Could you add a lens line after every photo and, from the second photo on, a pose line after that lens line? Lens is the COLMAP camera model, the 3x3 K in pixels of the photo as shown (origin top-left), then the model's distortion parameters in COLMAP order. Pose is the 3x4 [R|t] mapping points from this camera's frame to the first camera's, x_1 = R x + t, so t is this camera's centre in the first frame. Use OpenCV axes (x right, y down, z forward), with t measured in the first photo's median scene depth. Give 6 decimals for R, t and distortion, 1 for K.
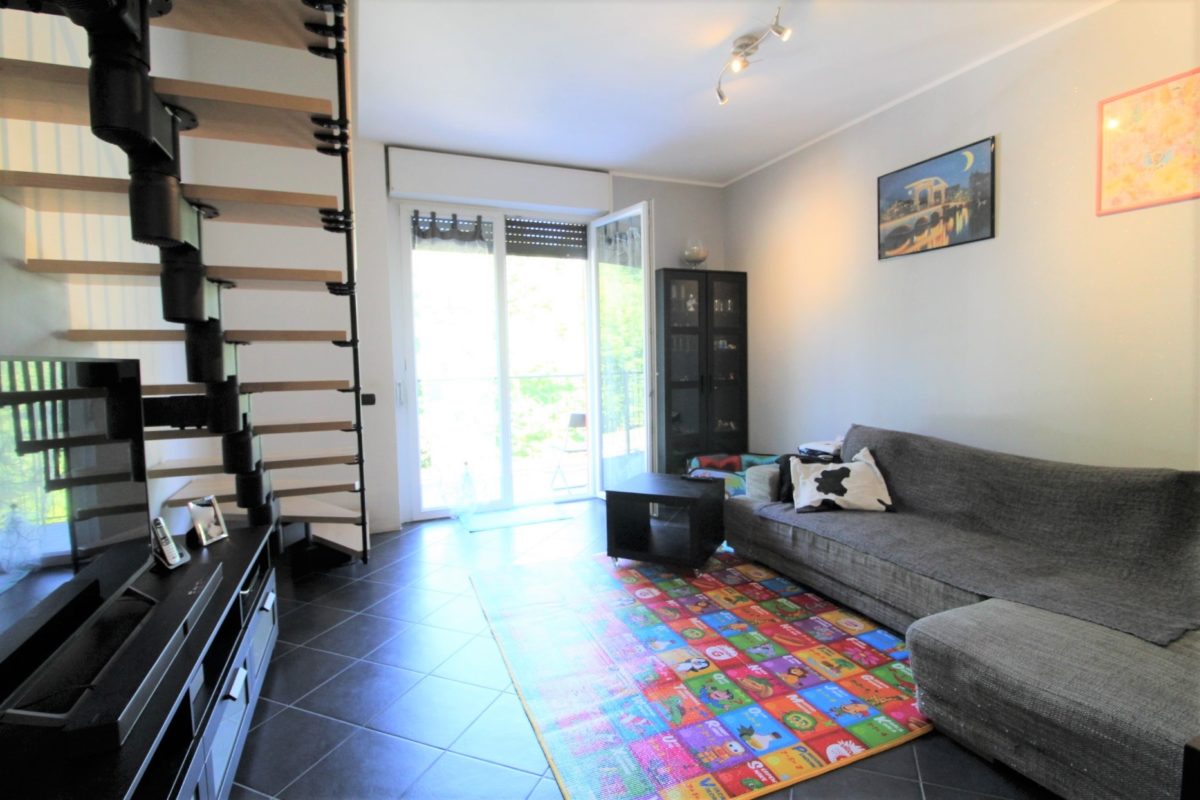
lens RADIAL K [[572.8, 0, 599.6], [0, 572.8, 394.8], [0, 0, 1]] dist [-0.000222, -0.012148]
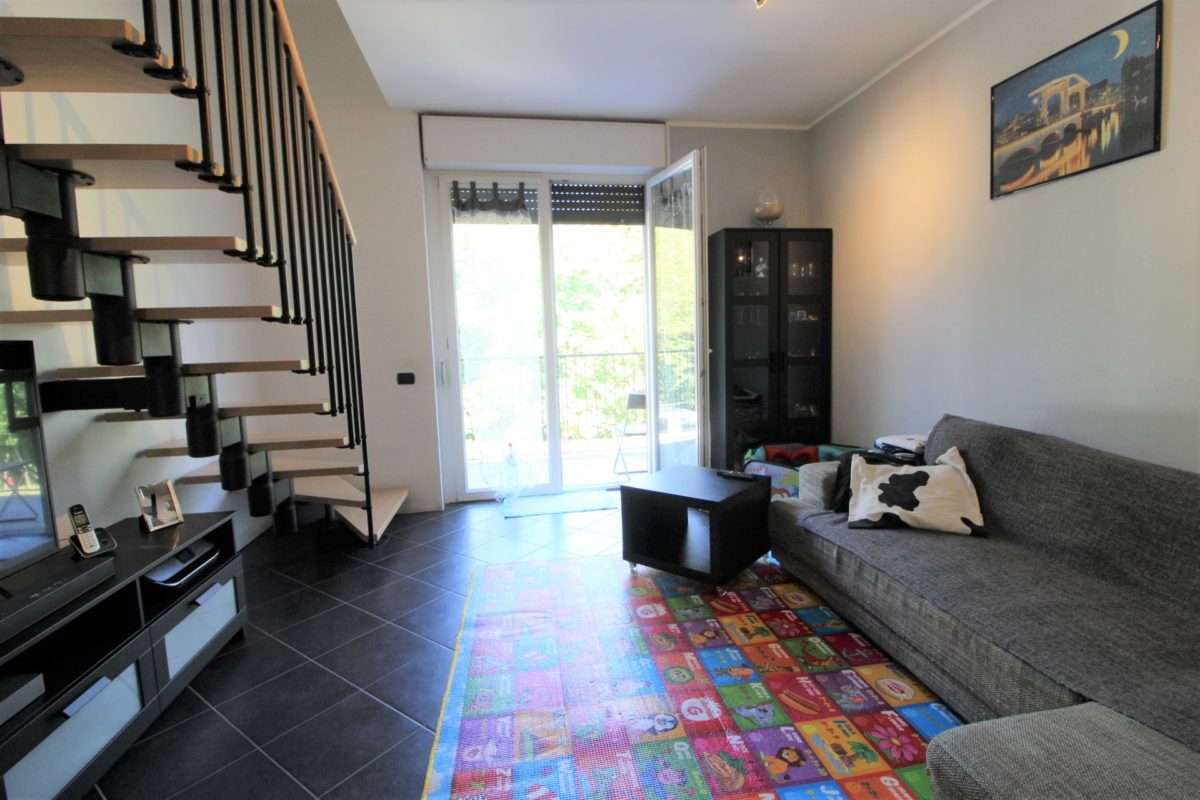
lens RADIAL K [[556.8, 0, 599.5], [0, 556.8, 395.0], [0, 0, 1]] dist [-0.000437, -0.012317]
pose [[0.972659, 0.012249, -0.231916, 0.183936], [-0.002231, 0.999055, 0.043410, -0.007702], [0.232229, -0.041706, 0.971767, 0.184213]]
